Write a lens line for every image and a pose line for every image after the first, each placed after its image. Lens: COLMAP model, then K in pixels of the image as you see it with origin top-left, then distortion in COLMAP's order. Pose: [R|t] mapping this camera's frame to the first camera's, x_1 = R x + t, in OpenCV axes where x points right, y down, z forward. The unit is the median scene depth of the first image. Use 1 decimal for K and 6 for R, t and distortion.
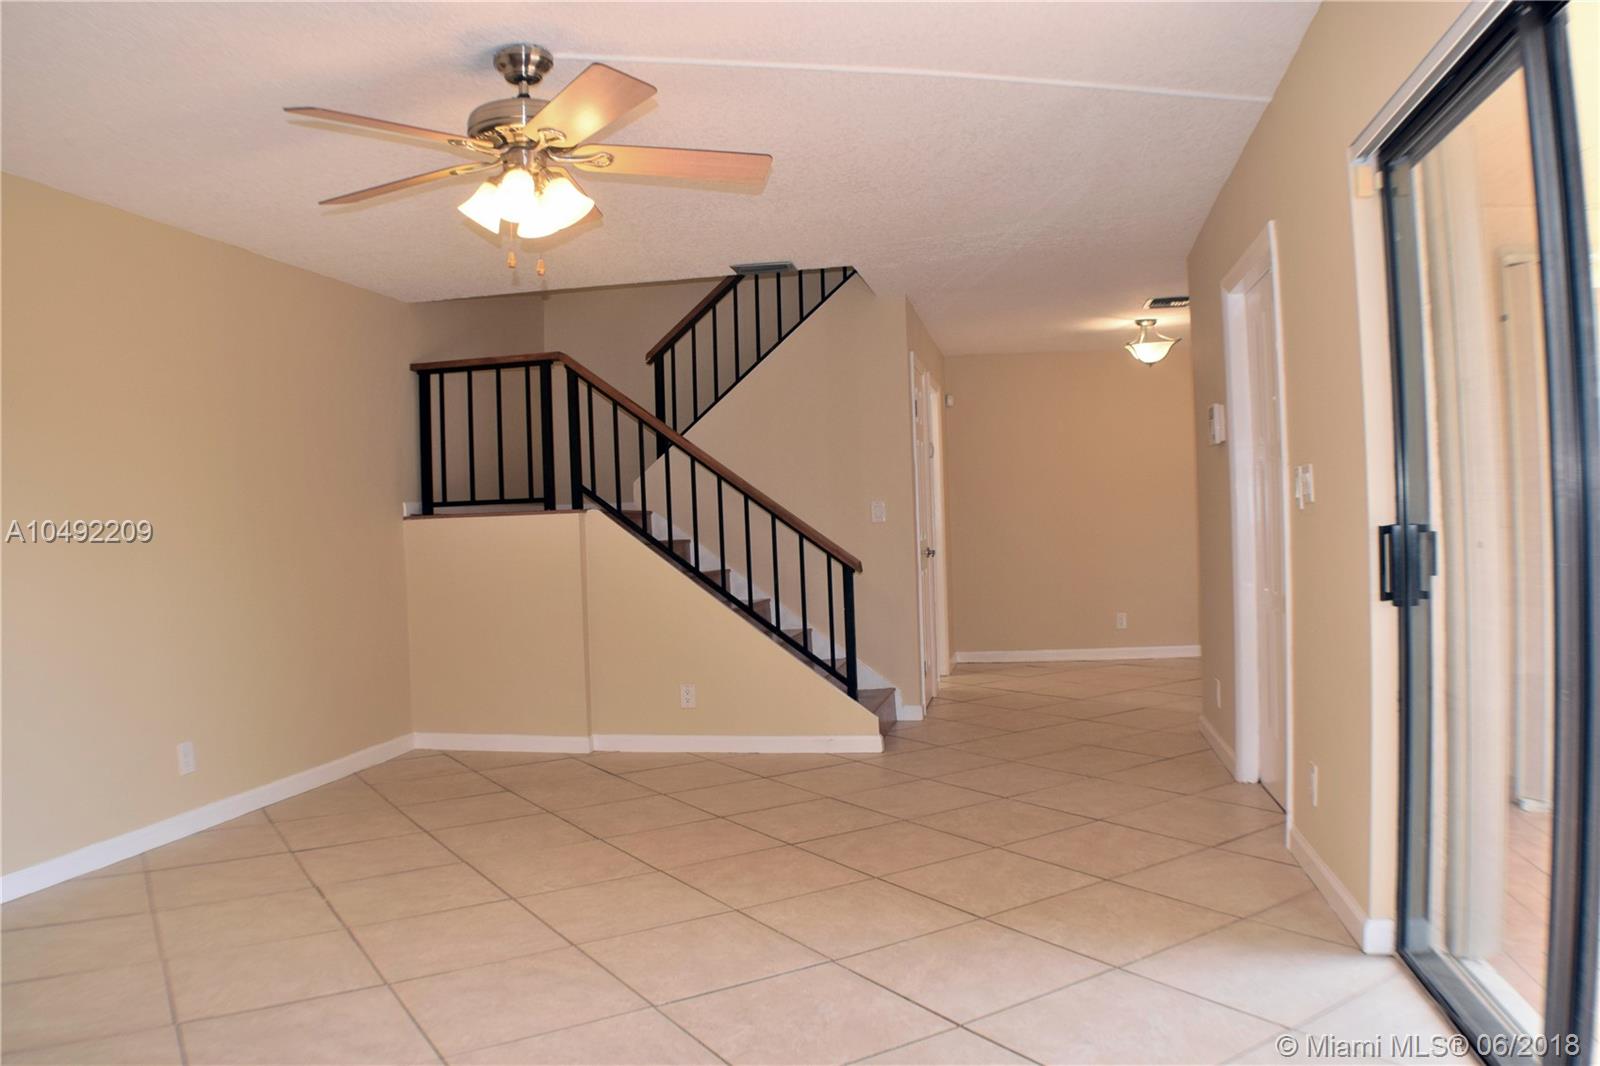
lens RADIAL K [[1163.2, 0, 800.0], [0, 1163.2, 533.0], [0, 0, 1]] dist [-0.142965, -0.000511]
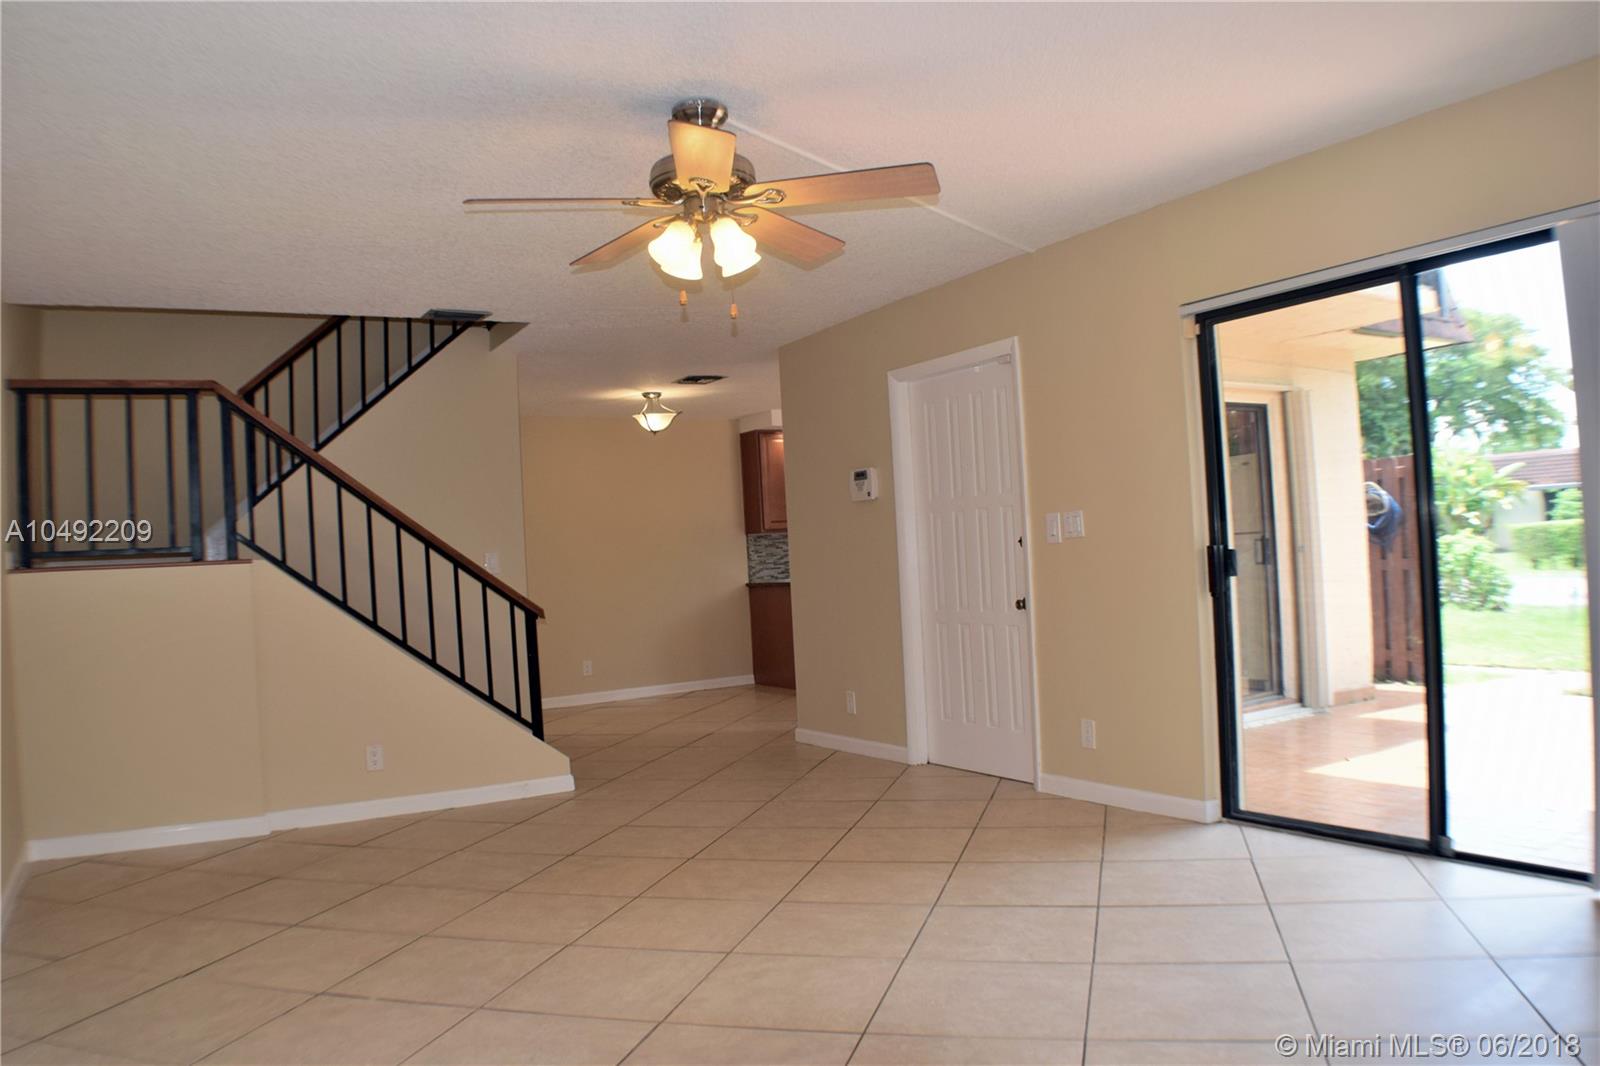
lens RADIAL K [[1163.2, 0, 800.0], [0, 1163.2, 533.0], [0, 0, 1]] dist [-0.142965, -0.000511]
pose [[0.749774, 0.007246, 0.661654, -0.436389], [0.033321, 0.998258, -0.048690, 0.014950], [-0.660854, 0.058553, 0.748227, 0.074427]]
